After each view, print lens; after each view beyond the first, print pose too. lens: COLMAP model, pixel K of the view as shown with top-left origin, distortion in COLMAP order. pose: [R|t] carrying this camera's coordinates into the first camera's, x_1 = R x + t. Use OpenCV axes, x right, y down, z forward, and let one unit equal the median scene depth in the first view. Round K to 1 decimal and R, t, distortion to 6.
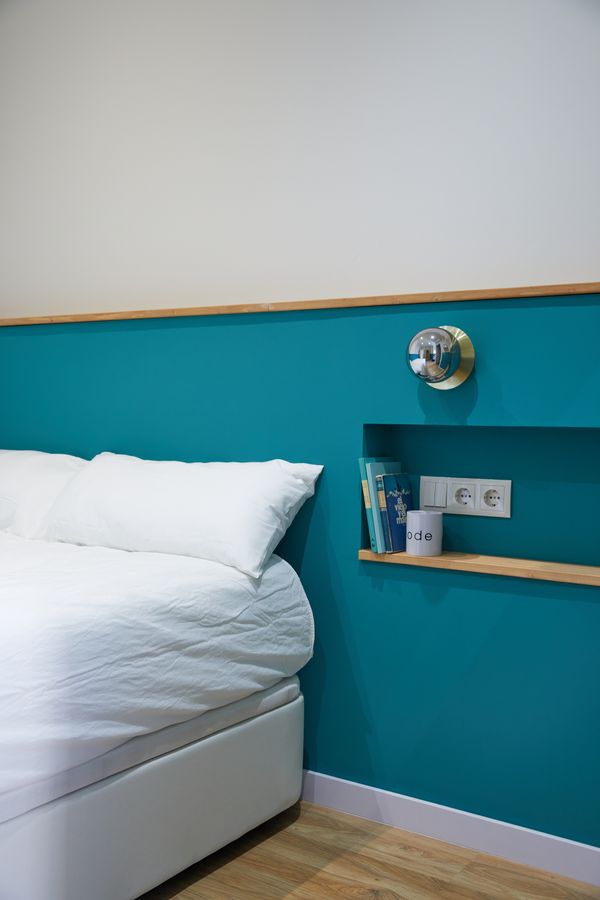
lens RADIAL K [[955.8, 0, 300.2], [0, 955.8, 449.6], [0, 0, 1]] dist [0.022528, 0.000000]
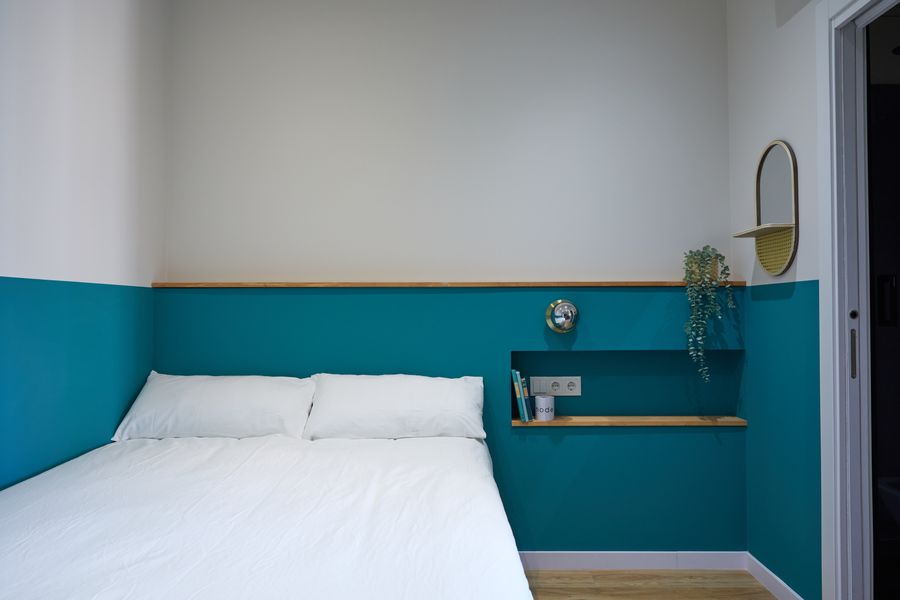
lens RADIAL K [[614.7, 0, 449.6], [0, 614.7, 302.0], [0, 0, 1]] dist [0.004552, -0.000571]
pose [[0.832026, -0.013745, 0.554566, -0.699113], [0.036390, 0.998892, -0.029839, -0.092168], [-0.553541, 0.045008, 0.831605, 0.089506]]
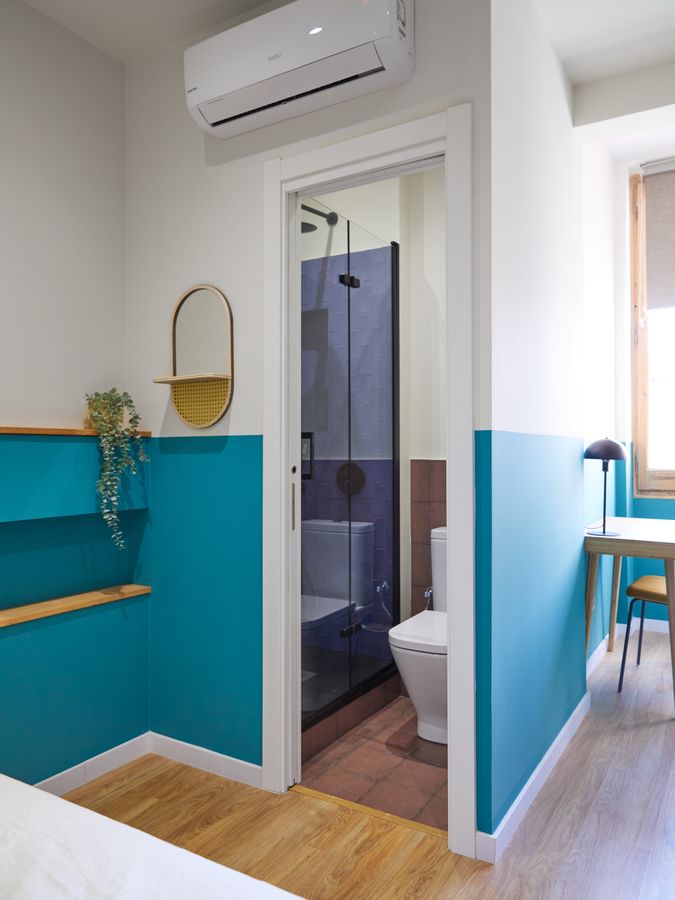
lens RADIAL K [[674.6, 0, 338.0], [0, 674.6, 449.3], [0, 0, 1]] dist [-0.003114, -0.009689]
pose [[-0.048354, -0.013995, 0.998732, -0.747572], [0.033688, 0.999310, 0.015634, -0.122888], [-0.998262, 0.034401, -0.047849, 0.481929]]
